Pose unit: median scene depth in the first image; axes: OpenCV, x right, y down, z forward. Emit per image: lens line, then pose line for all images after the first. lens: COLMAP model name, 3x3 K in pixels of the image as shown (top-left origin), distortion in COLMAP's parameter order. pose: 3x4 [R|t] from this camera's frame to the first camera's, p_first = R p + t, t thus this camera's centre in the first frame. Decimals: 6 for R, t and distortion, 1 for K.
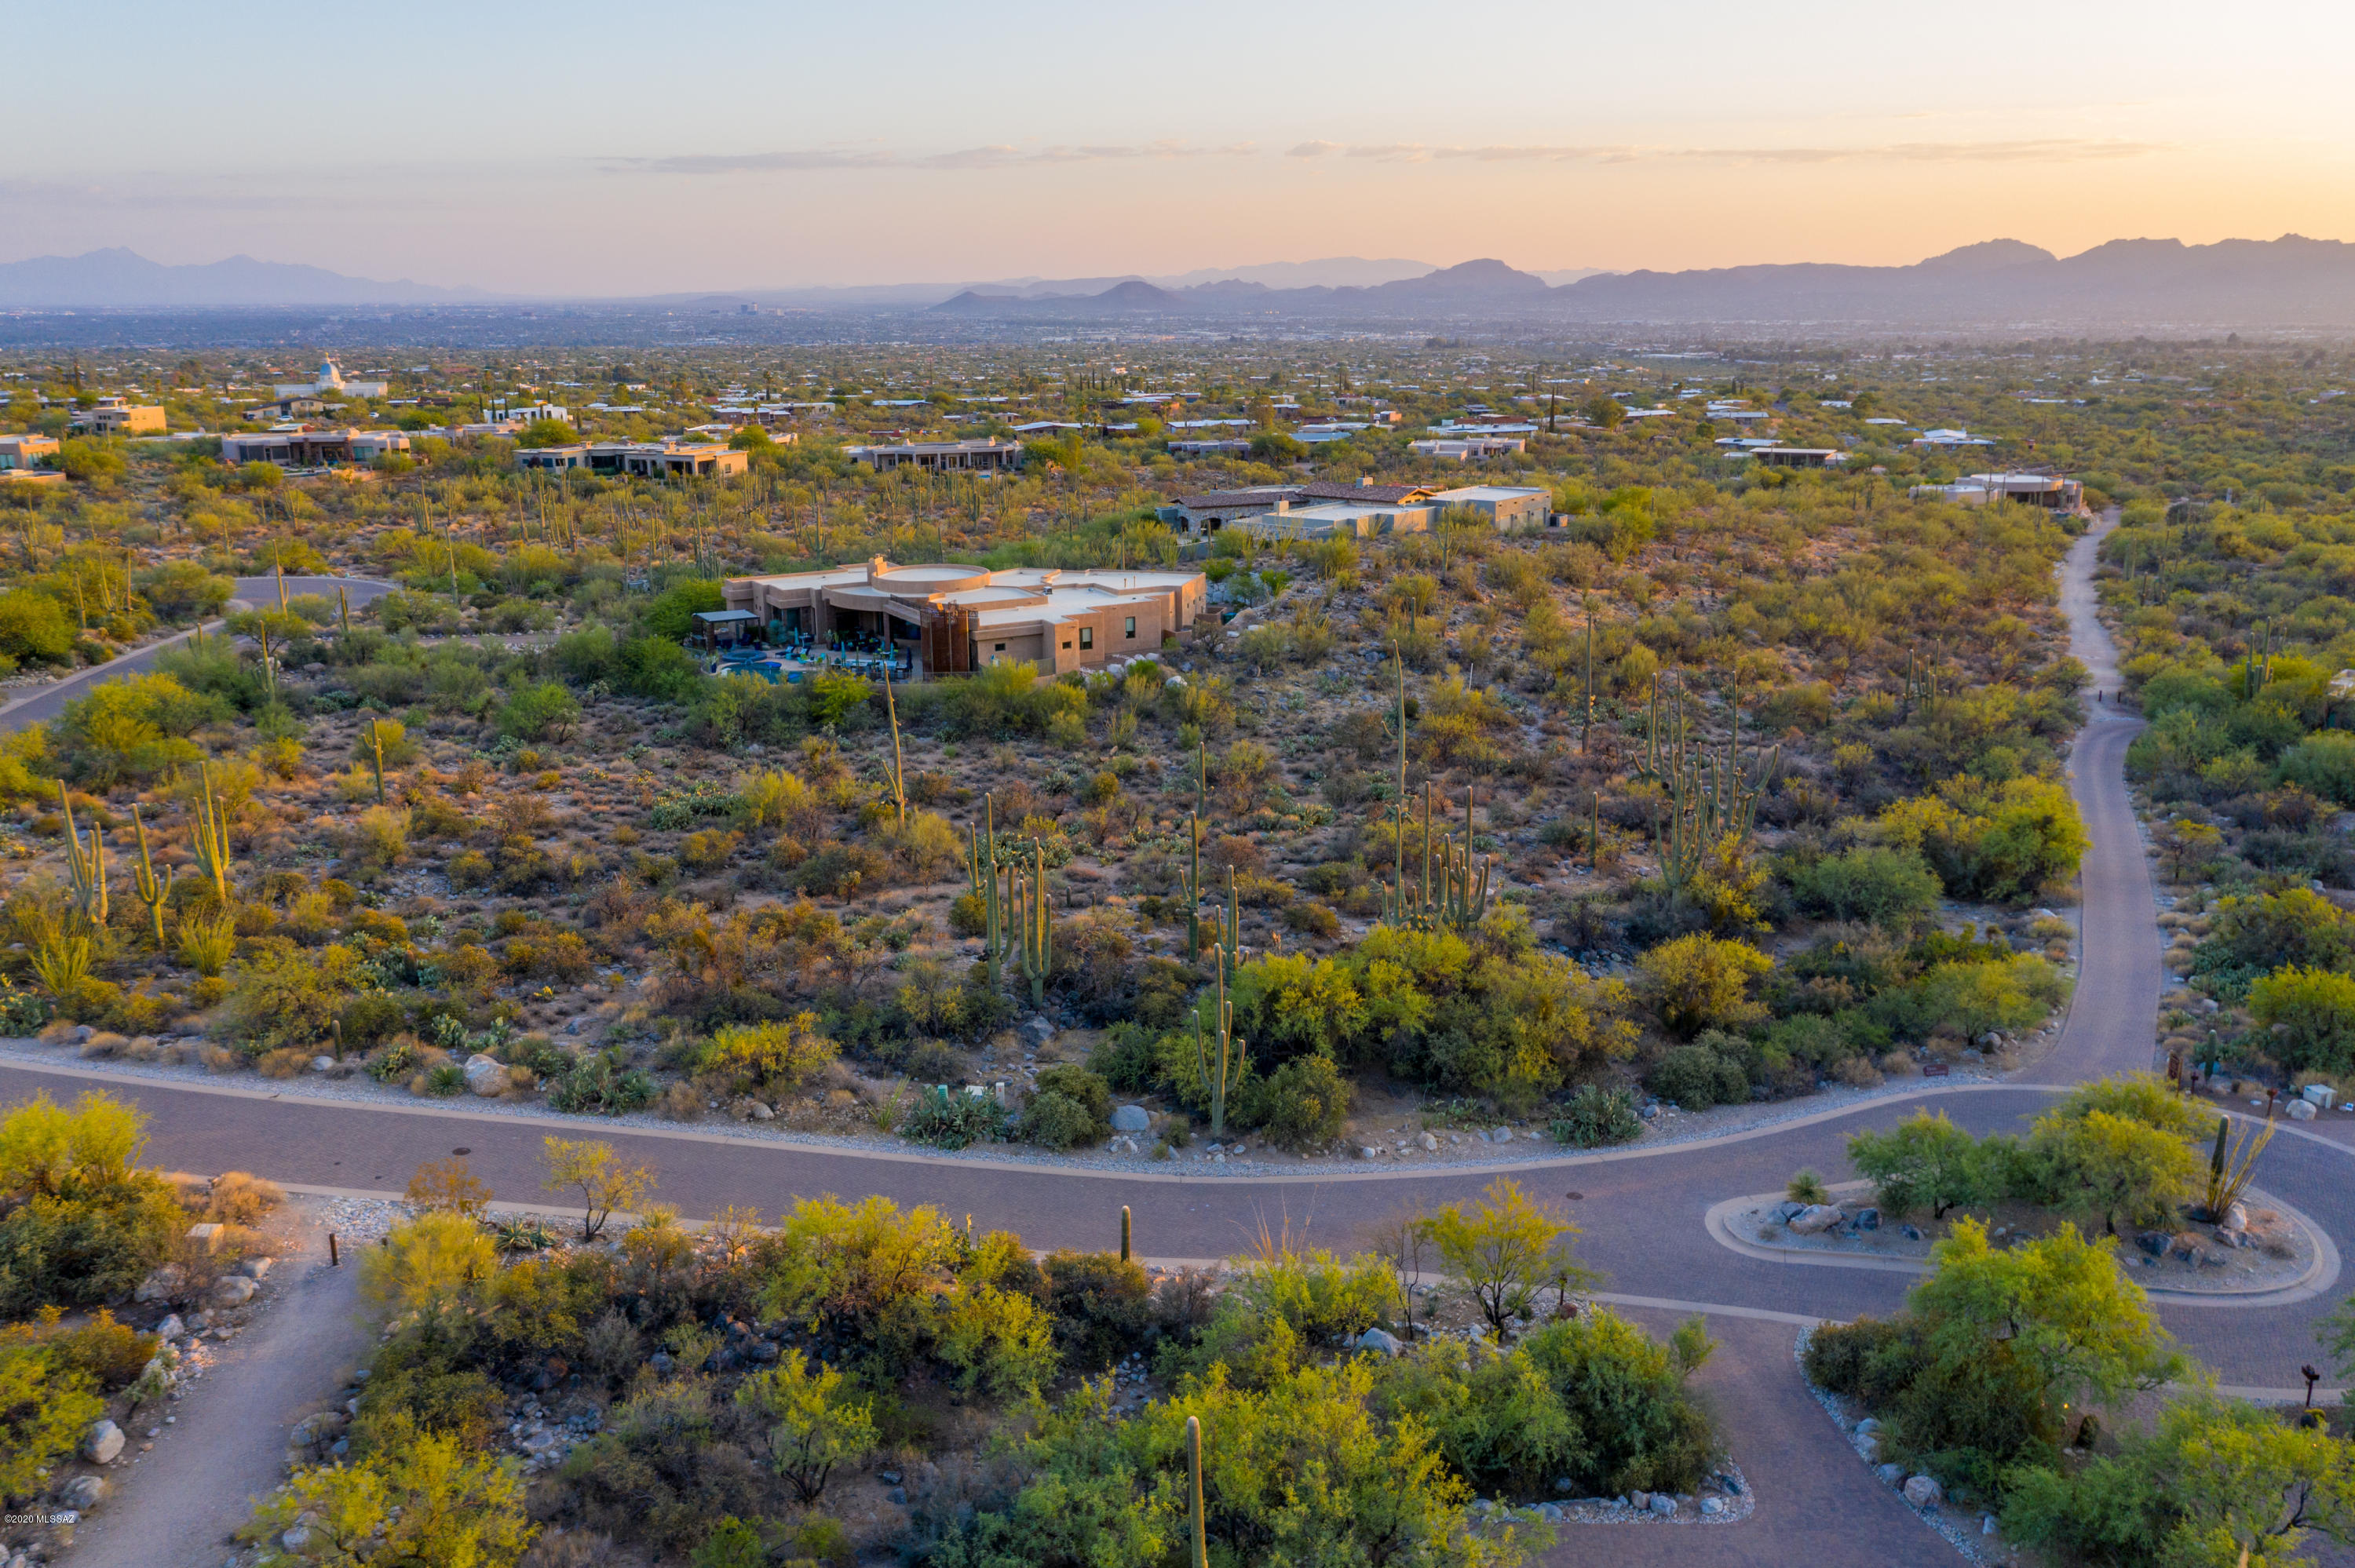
lens RADIAL K [[1864.0, 0, 1170.7], [0, 1864.0, 773.8], [0, 0, 1]] dist [-0.014537, 0.008669]
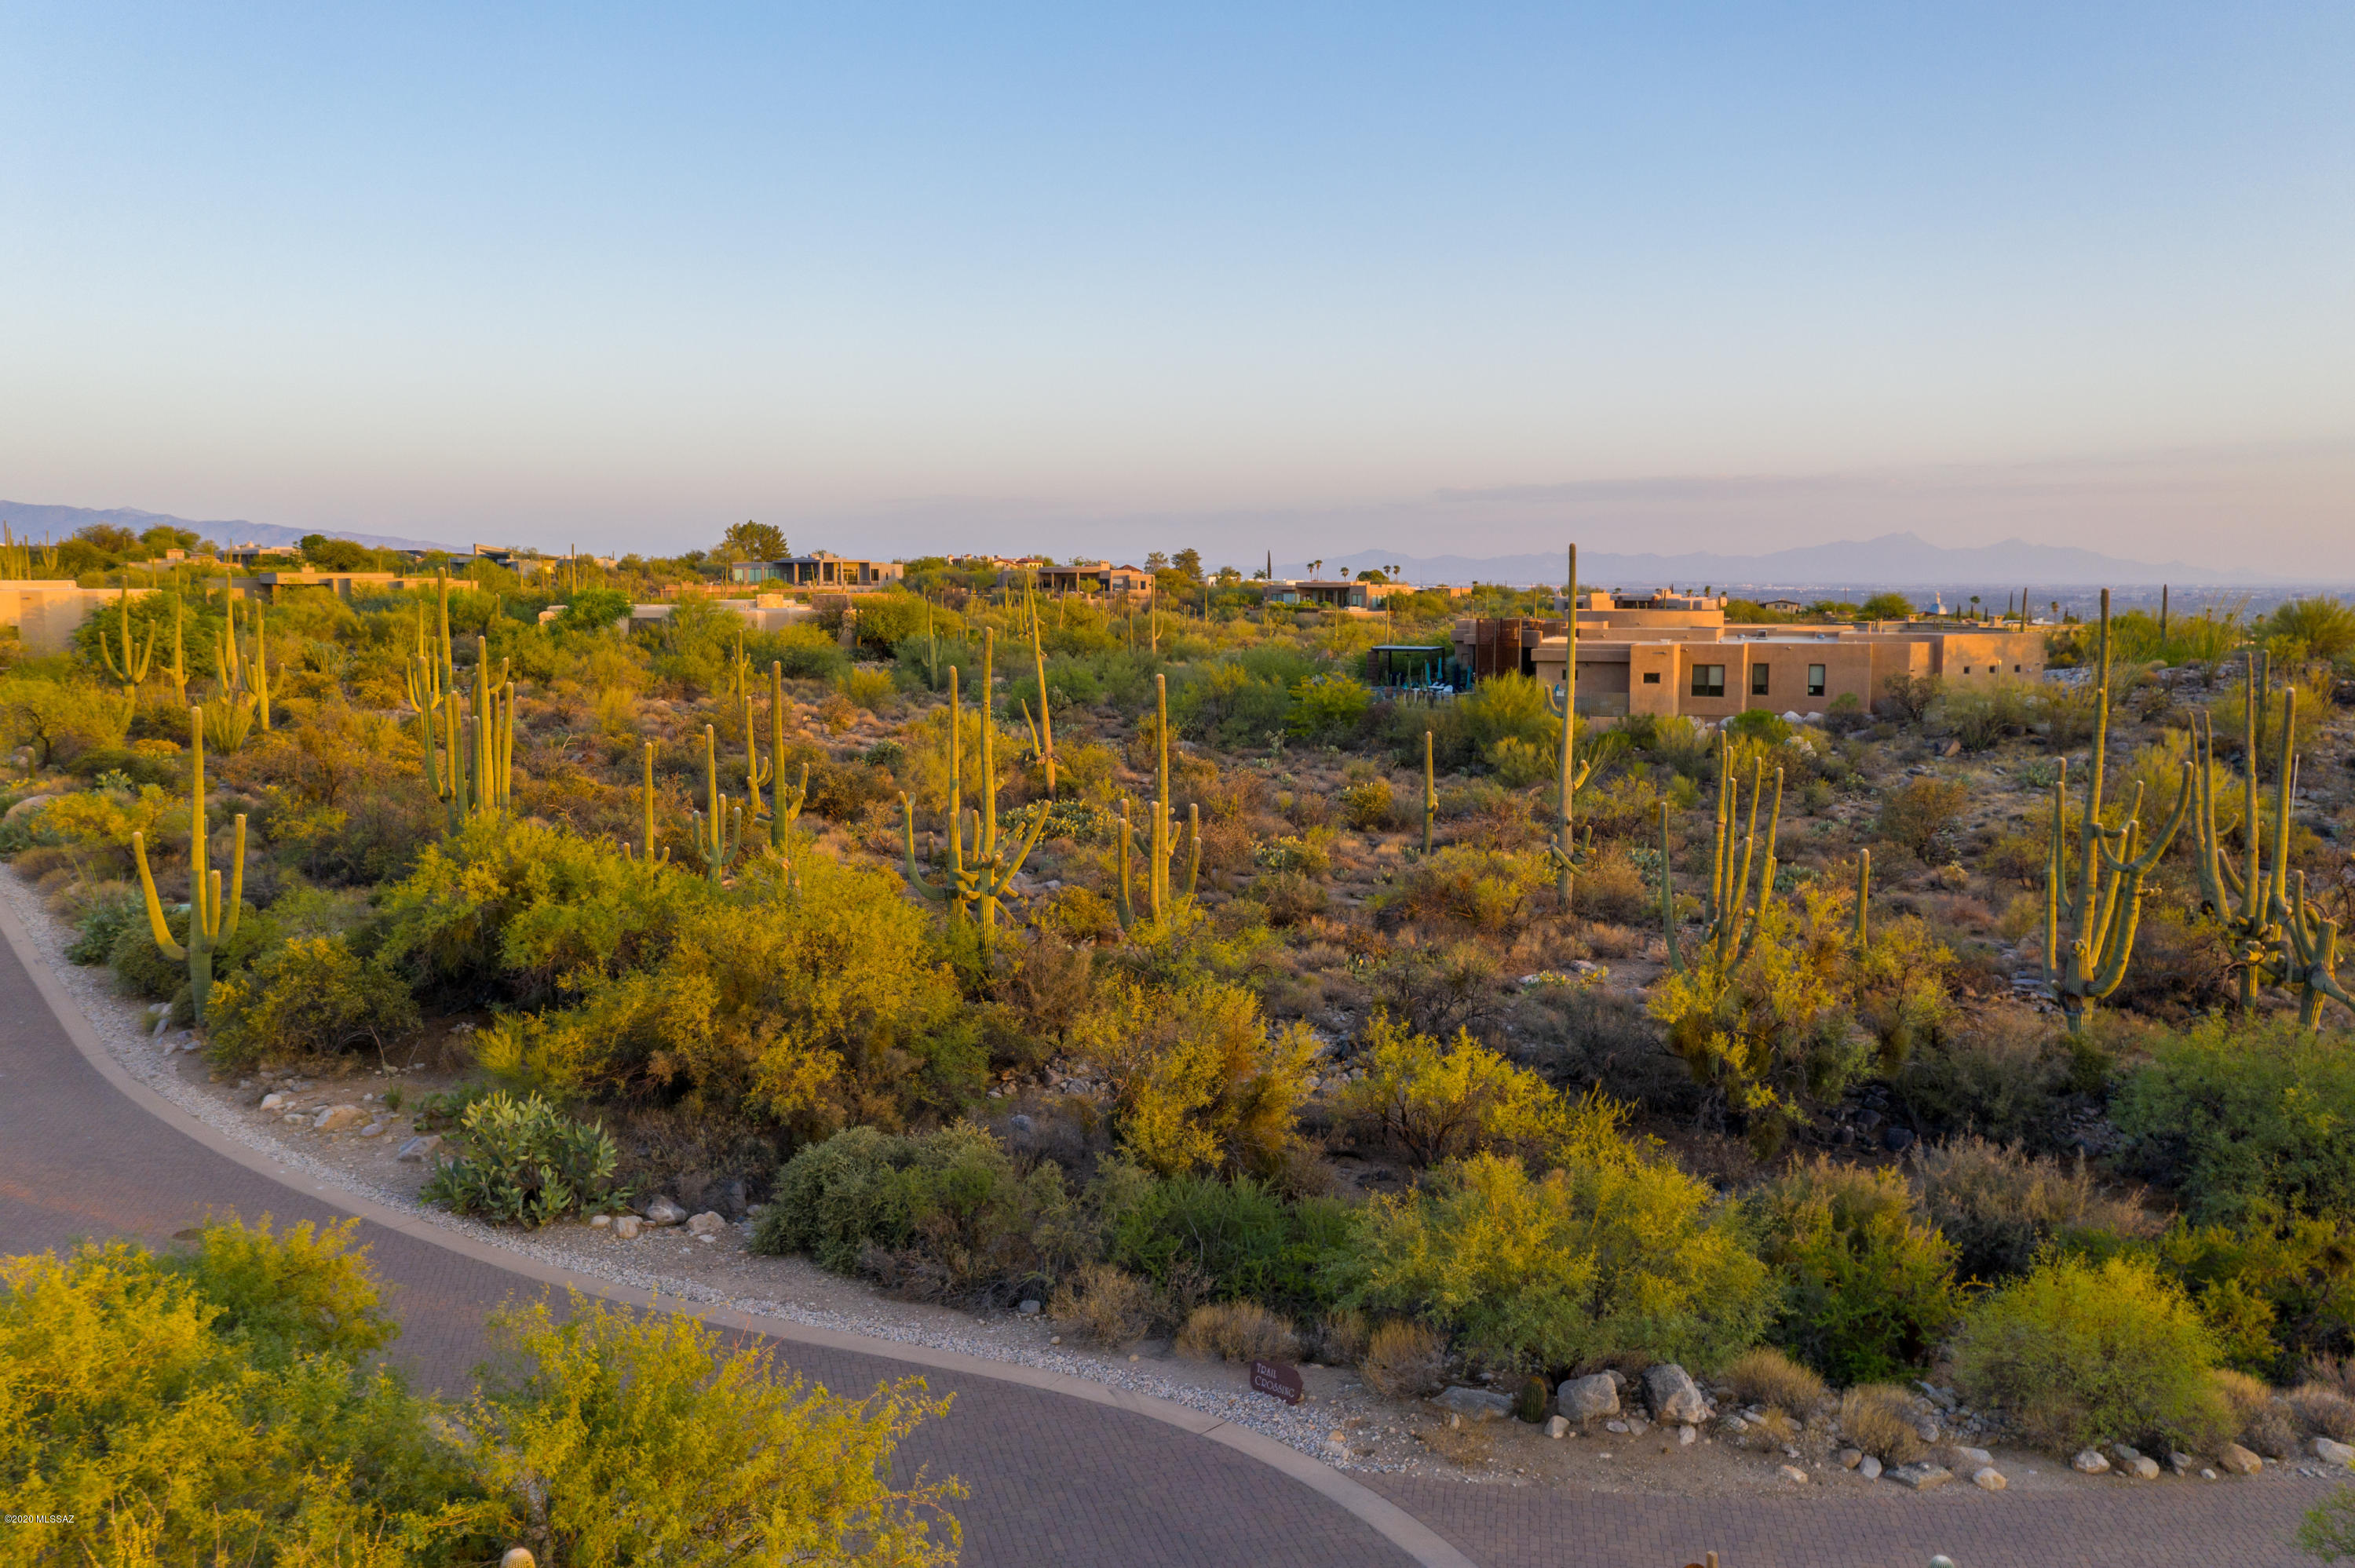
lens RADIAL K [[1864.0, 0, 1170.7], [0, 1864.0, 773.8], [0, 0, 1]] dist [-0.014537, 0.008669]
pose [[0.641990, 0.086957, -0.761766, 0.343261], [-0.197112, 0.978872, -0.054379, 0.037852], [0.740943, 0.185064, 0.645566, 0.389692]]
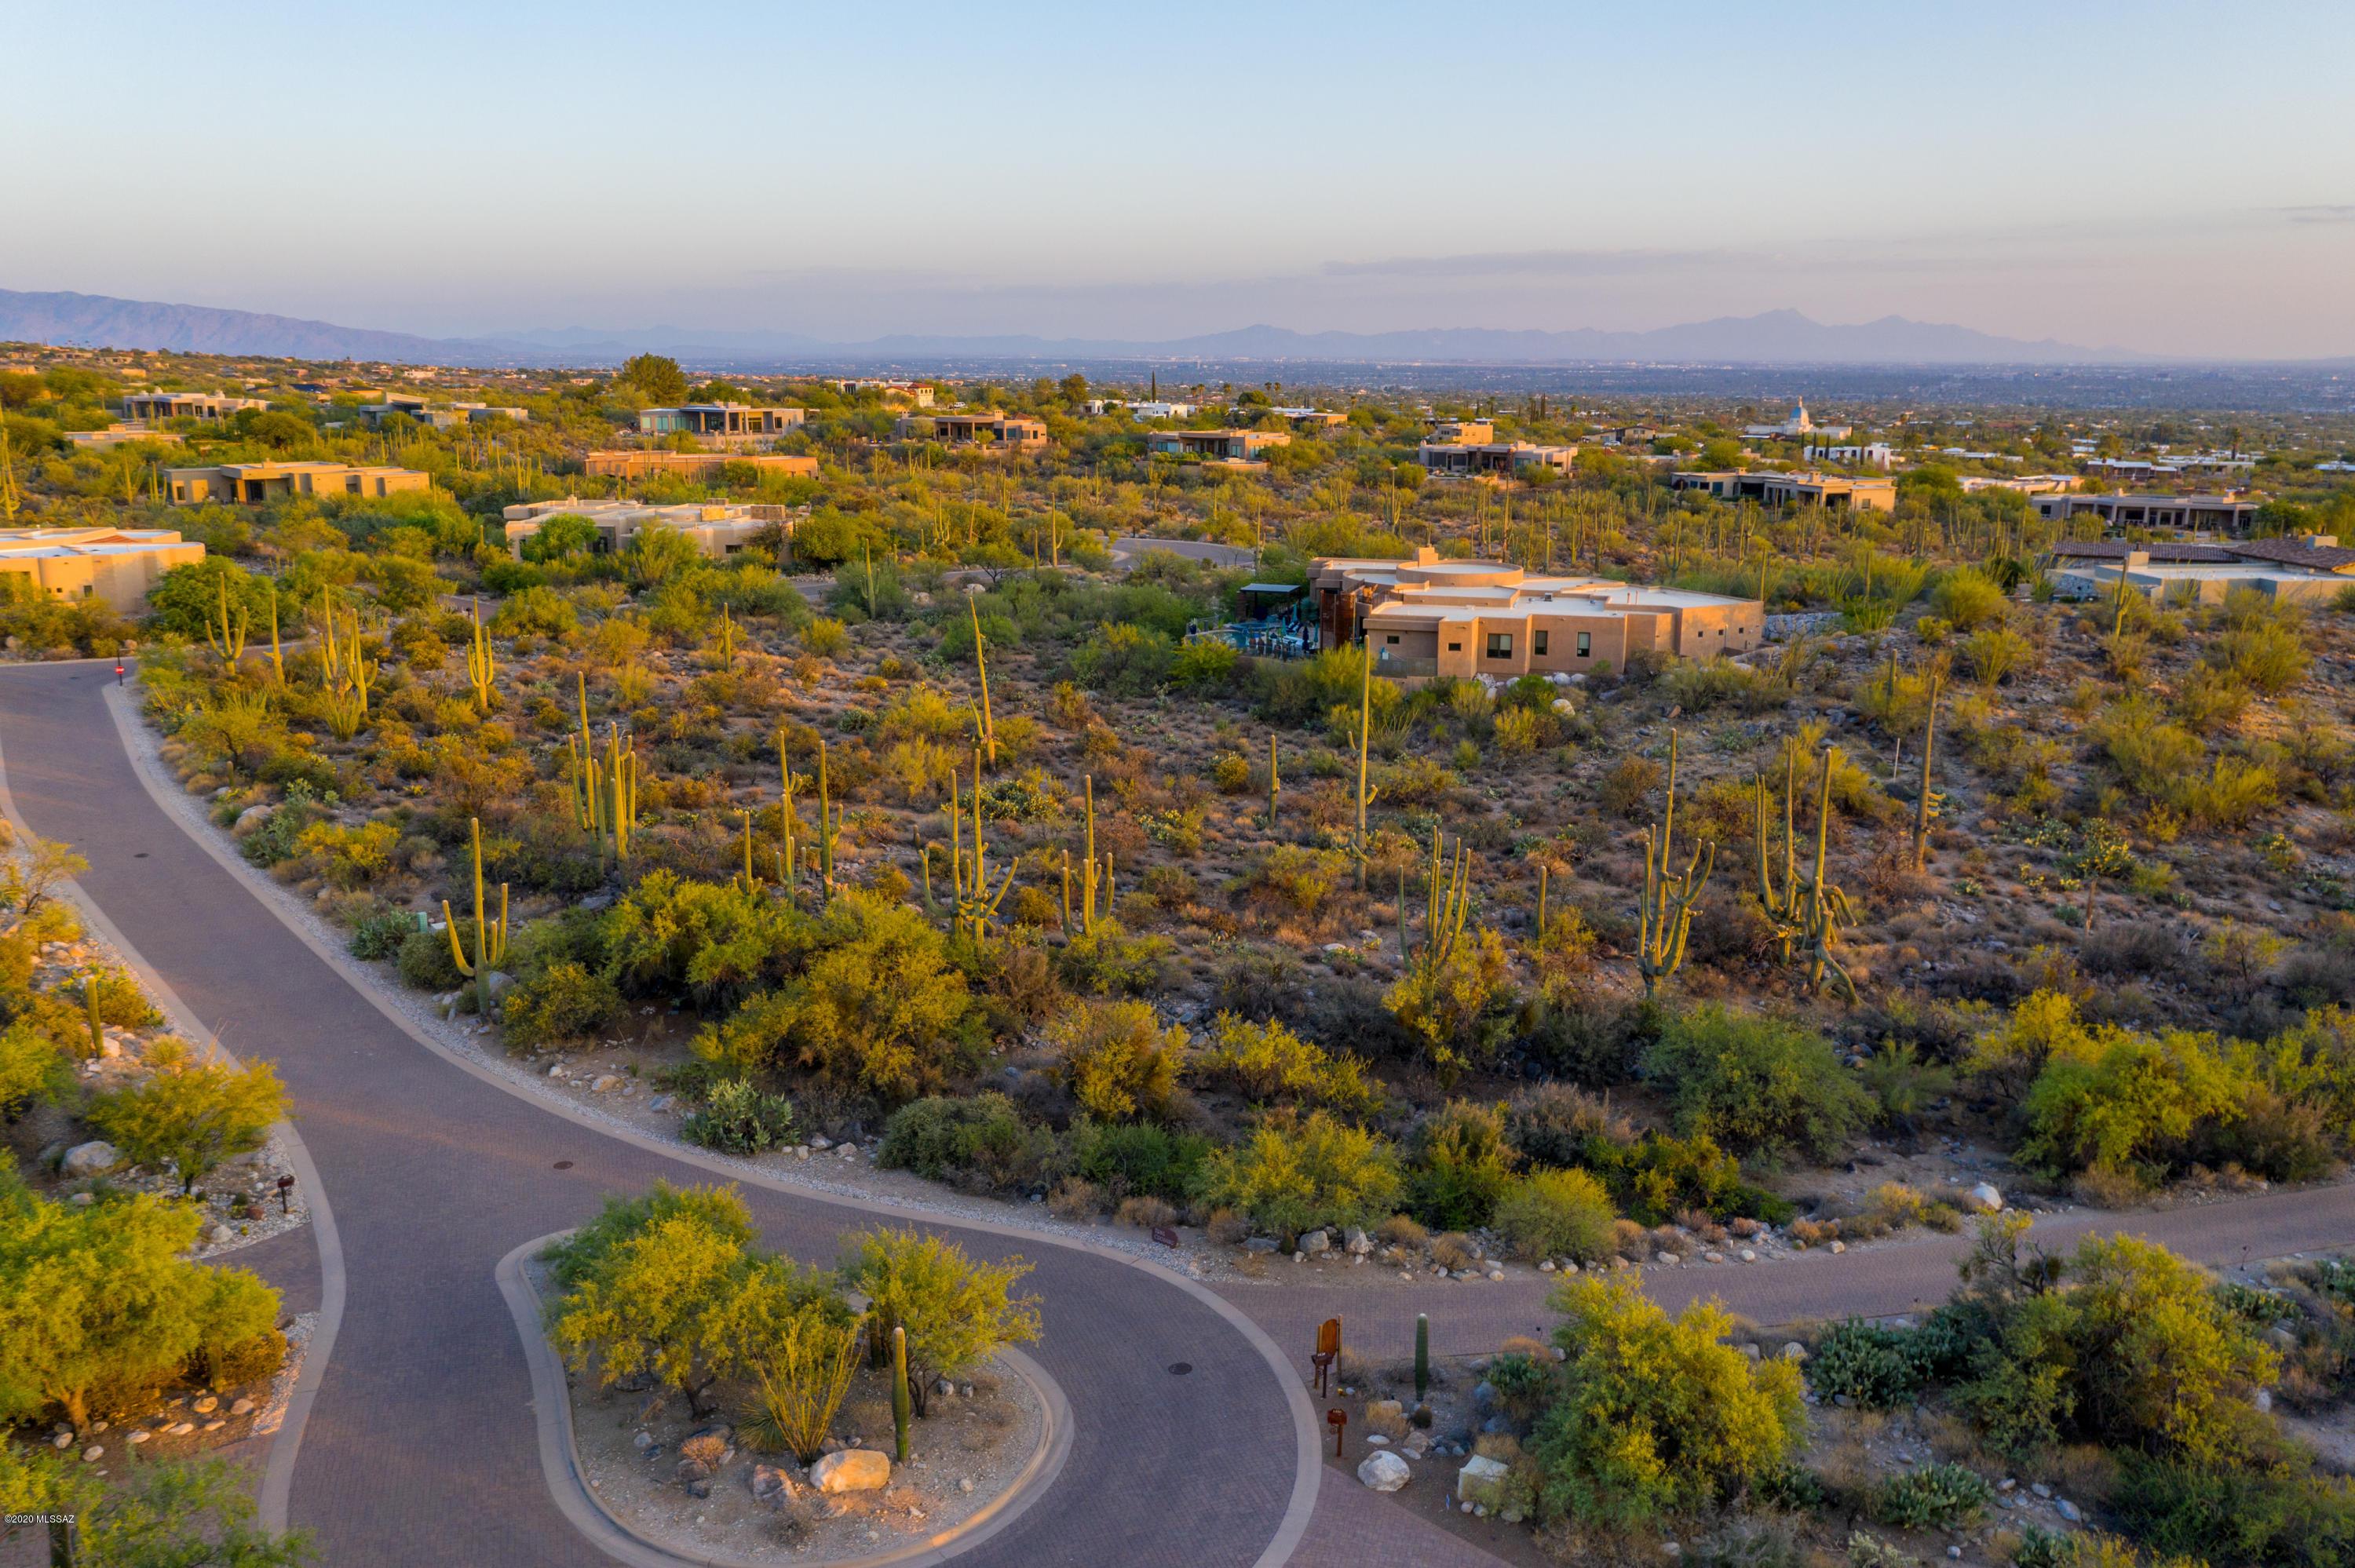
lens RADIAL K [[1864.0, 0, 1170.7], [0, 1864.0, 773.8], [0, 0, 1]] dist [-0.014537, 0.008669]
pose [[0.687954, 0.167063, -0.706265, 0.464465], [-0.188377, 0.980897, 0.048533, -0.024992], [0.700881, 0.099656, 0.706282, 0.254730]]
